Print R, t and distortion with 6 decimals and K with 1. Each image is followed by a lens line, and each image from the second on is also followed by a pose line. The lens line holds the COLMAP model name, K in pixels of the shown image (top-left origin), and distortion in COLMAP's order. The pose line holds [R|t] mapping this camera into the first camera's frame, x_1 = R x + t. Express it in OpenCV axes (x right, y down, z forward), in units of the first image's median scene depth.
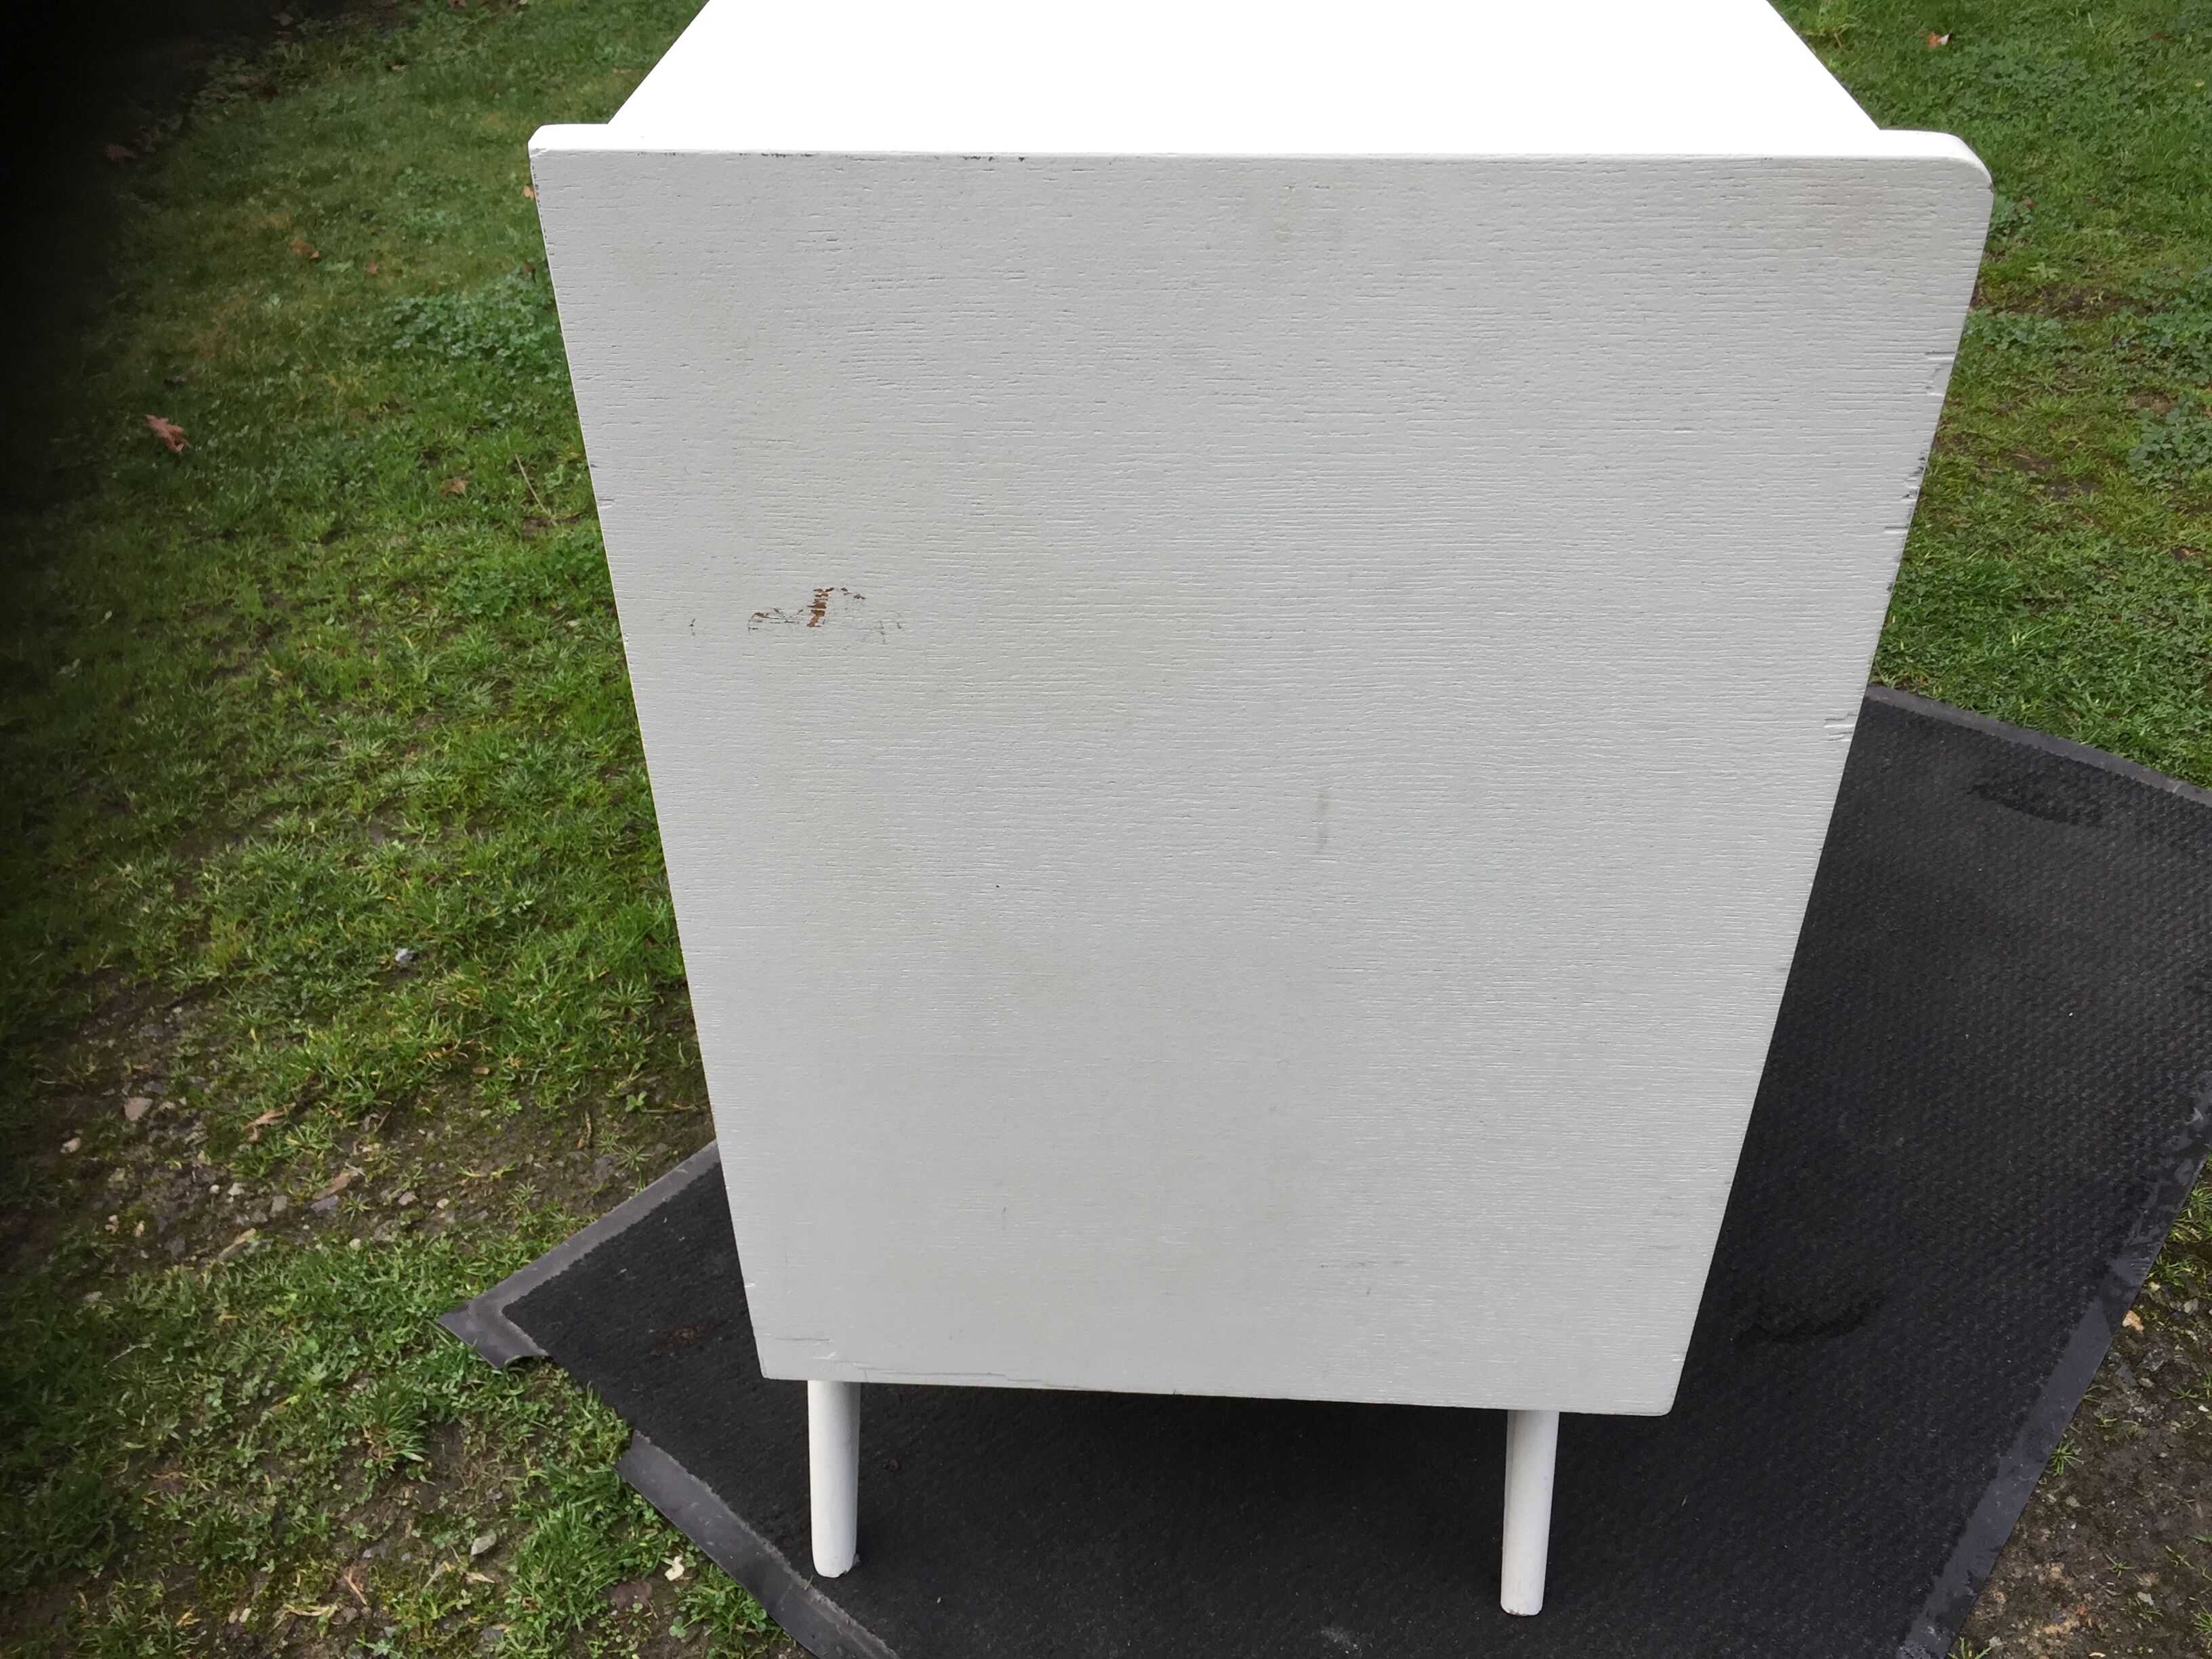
lens RADIAL K [[1898.0, 0, 1102.5], [0, 1898.0, 829.6], [0, 0, 1]] dist [0.087141, -0.124629]
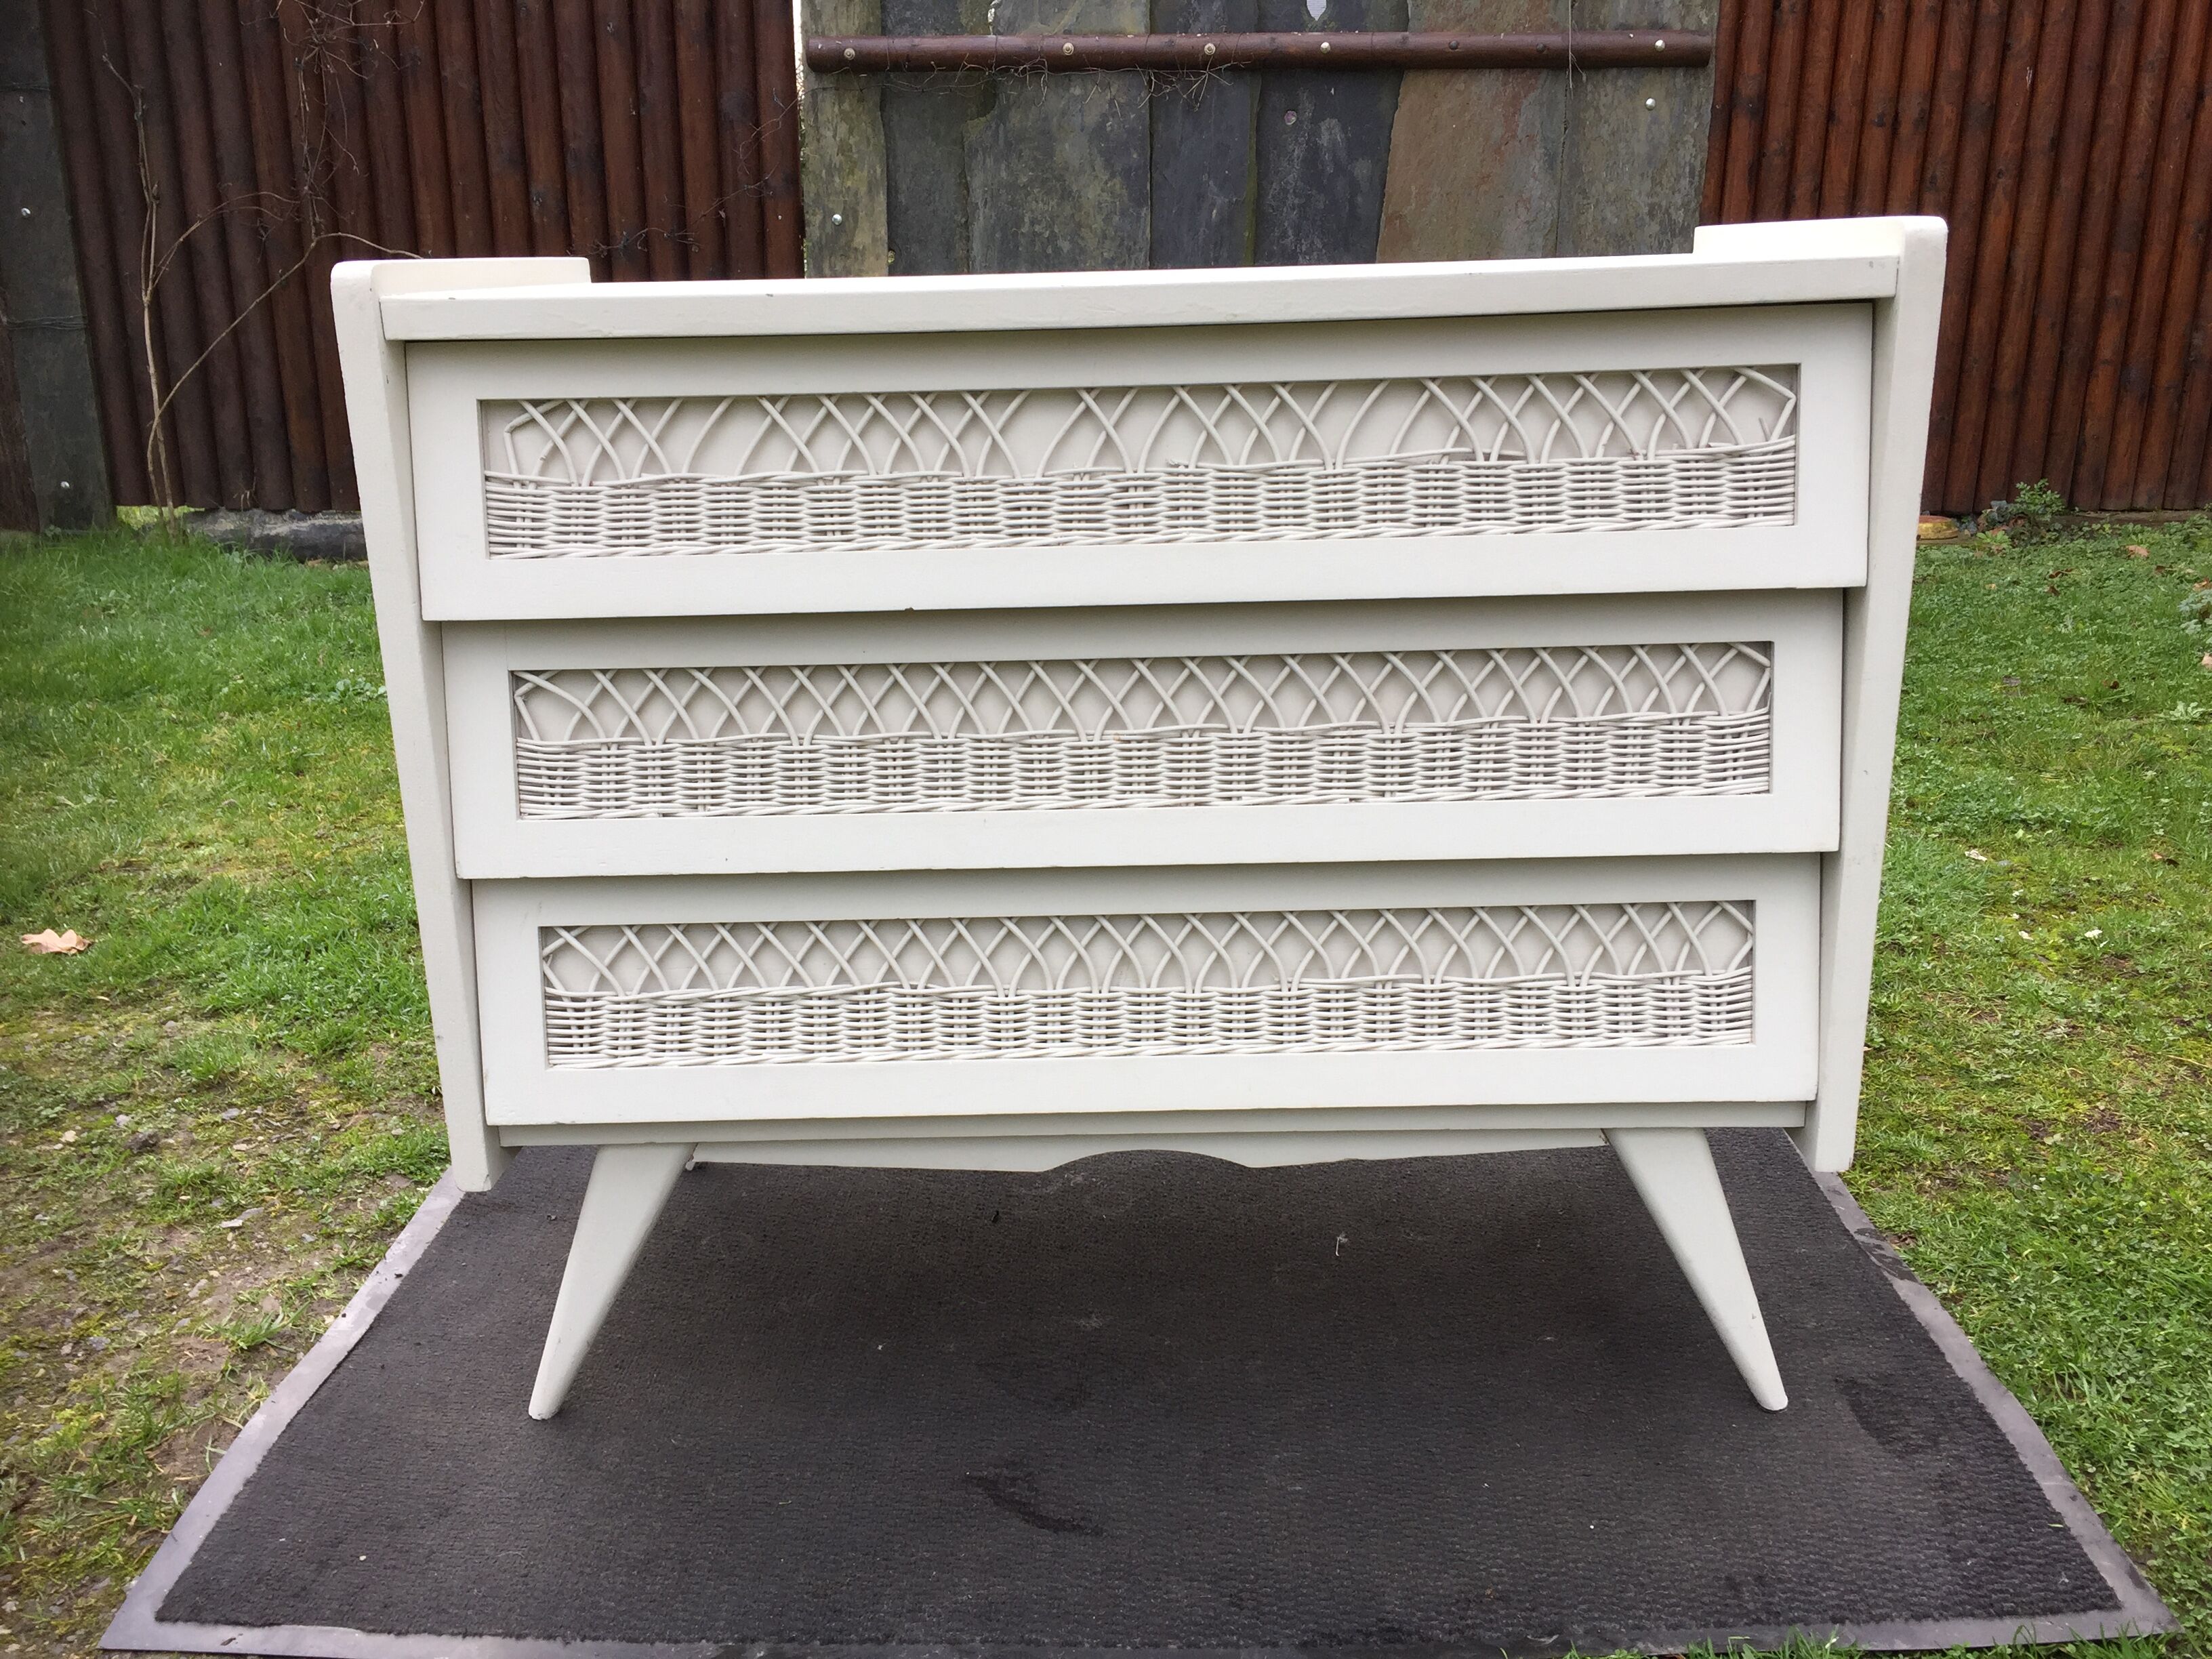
lens RADIAL K [[1887.2, 0, 1106.0], [0, 1887.2, 829.5], [0, 0, 1]] dist [0.083357, -0.108725]
pose [[0.622075, 0.264276, -0.737008, 1.191620], [-0.485533, 0.868671, -0.098329, 0.015689], [0.614231, 0.419010, 0.668693, 0.180496]]
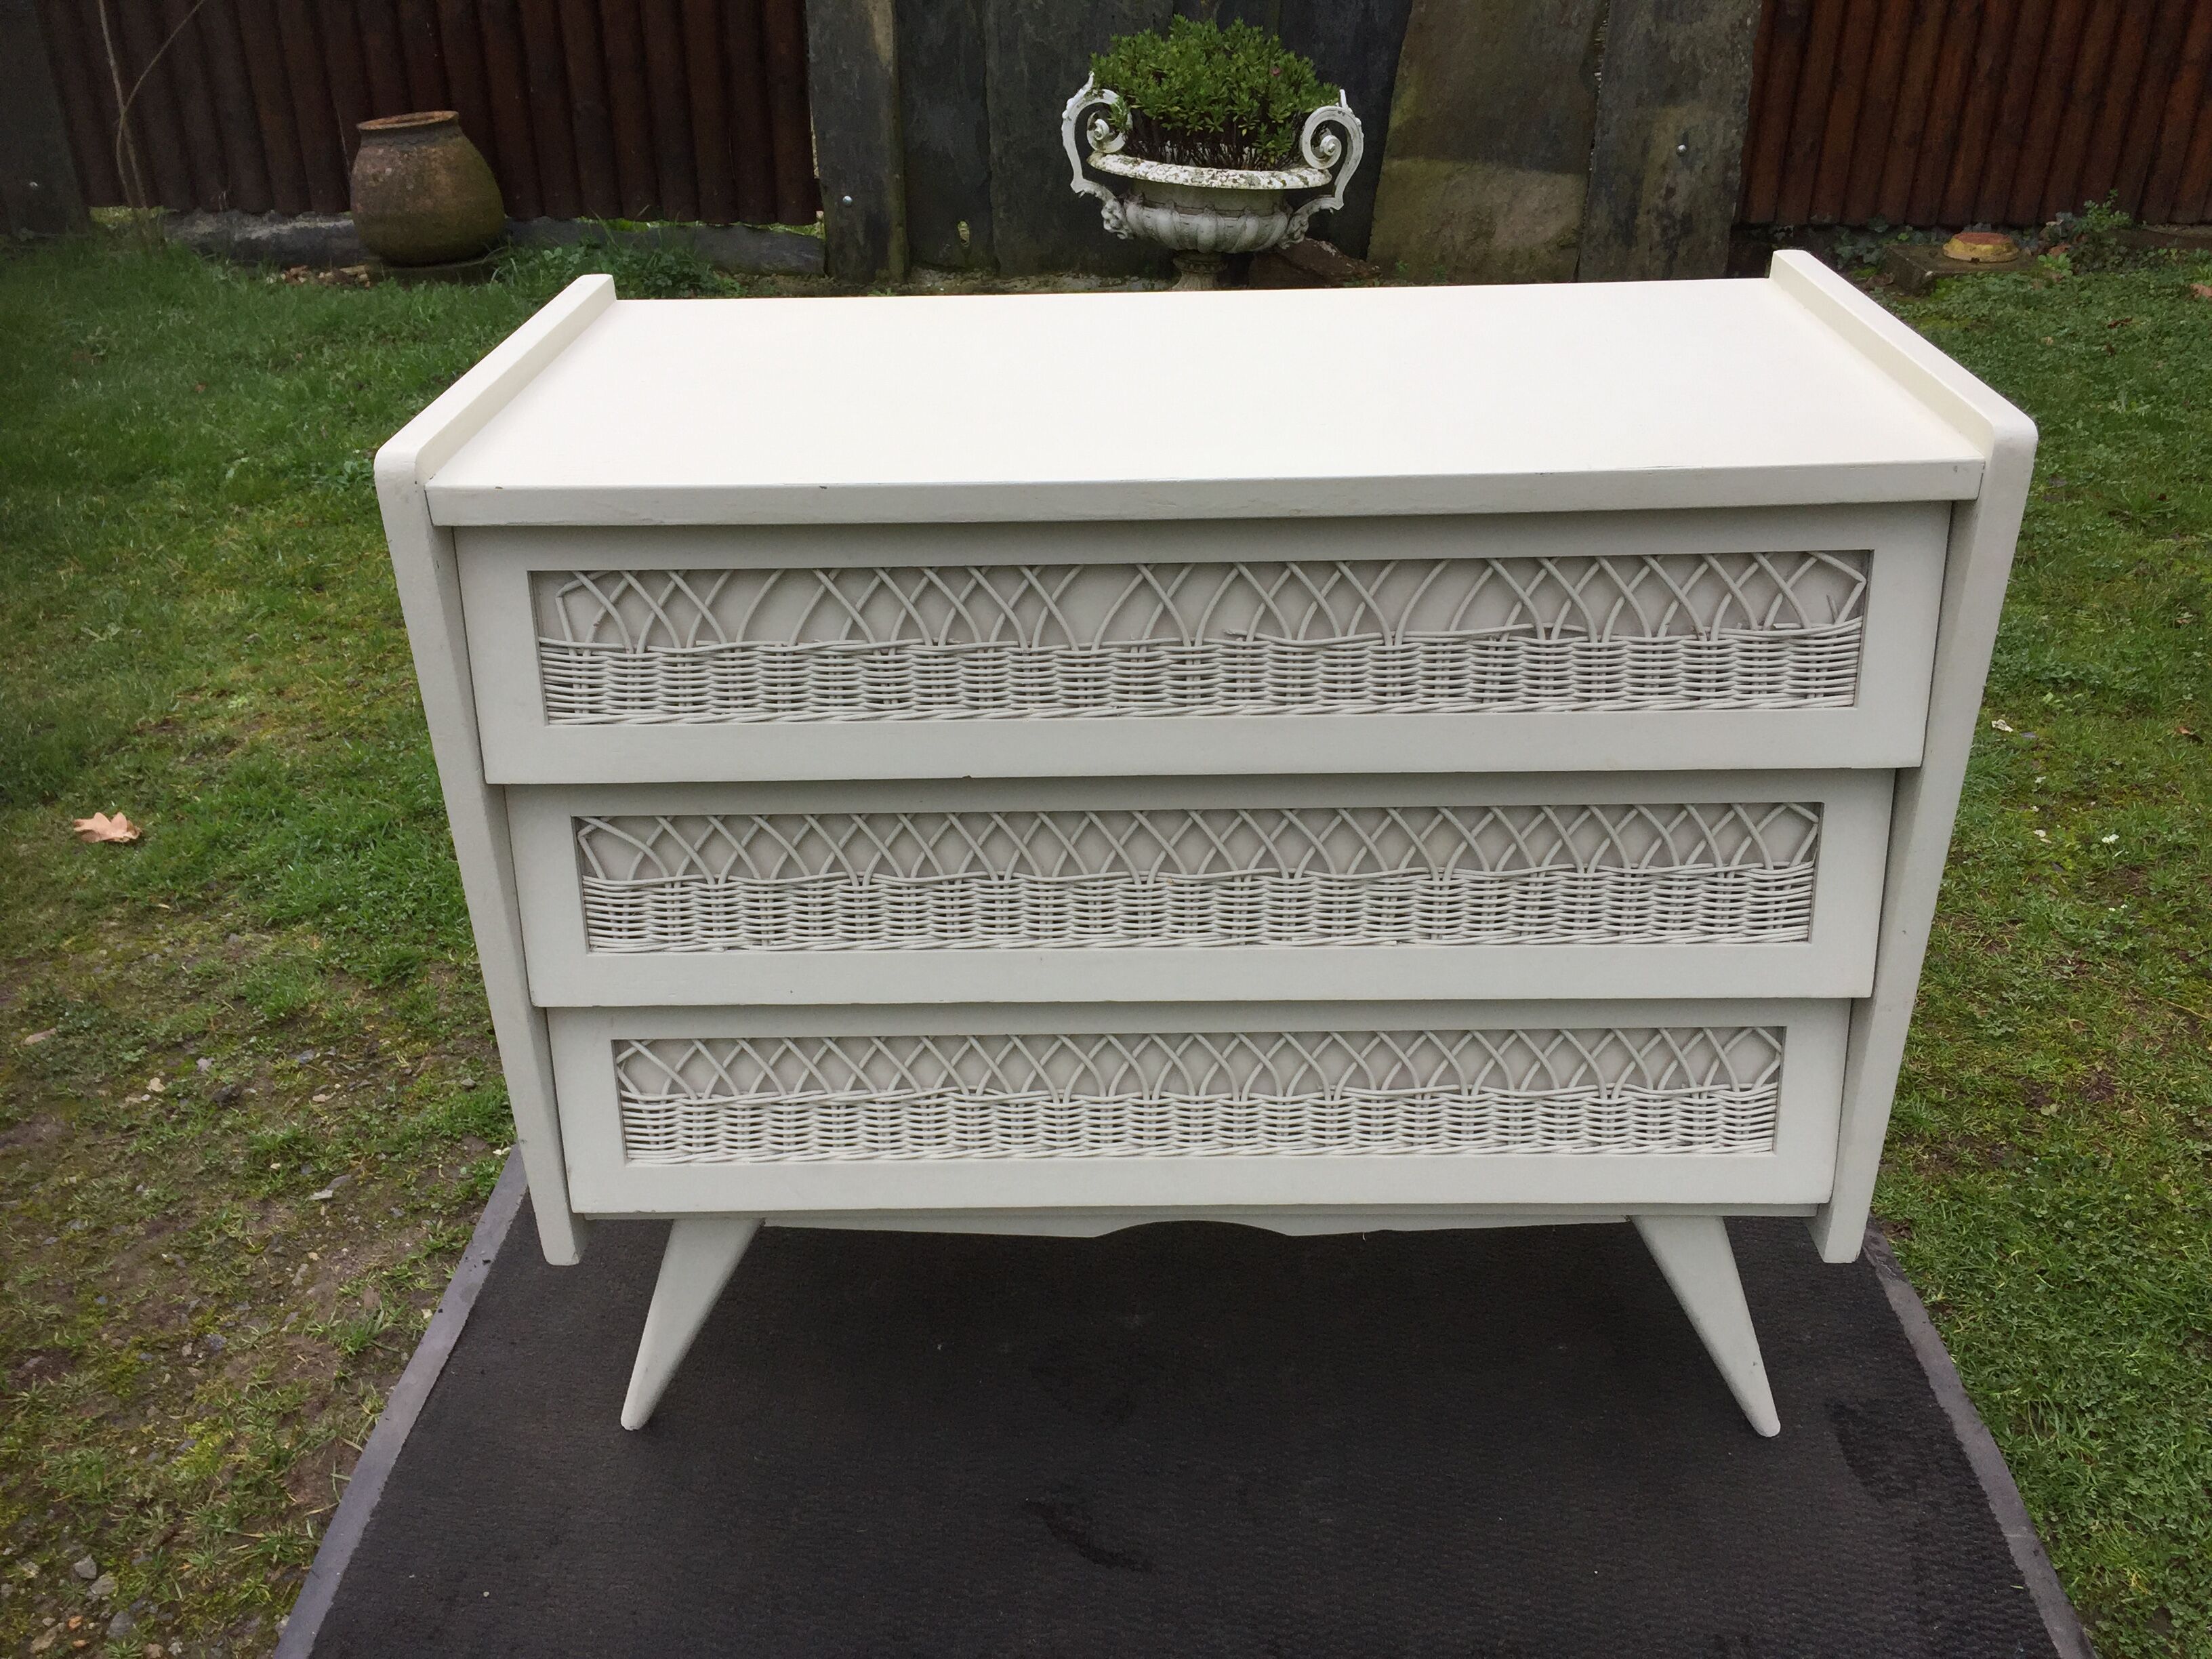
lens RADIAL K [[1895.4, 0, 1105.9], [0, 1895.4, 826.9], [0, 0, 1]] dist [0.069342, -0.091038]
pose [[0.619254, 0.412606, -0.668042, 1.083745], [-0.486810, 0.869298, 0.085652, -0.251511], [0.616069, 0.272170, 0.739177, 0.031796]]
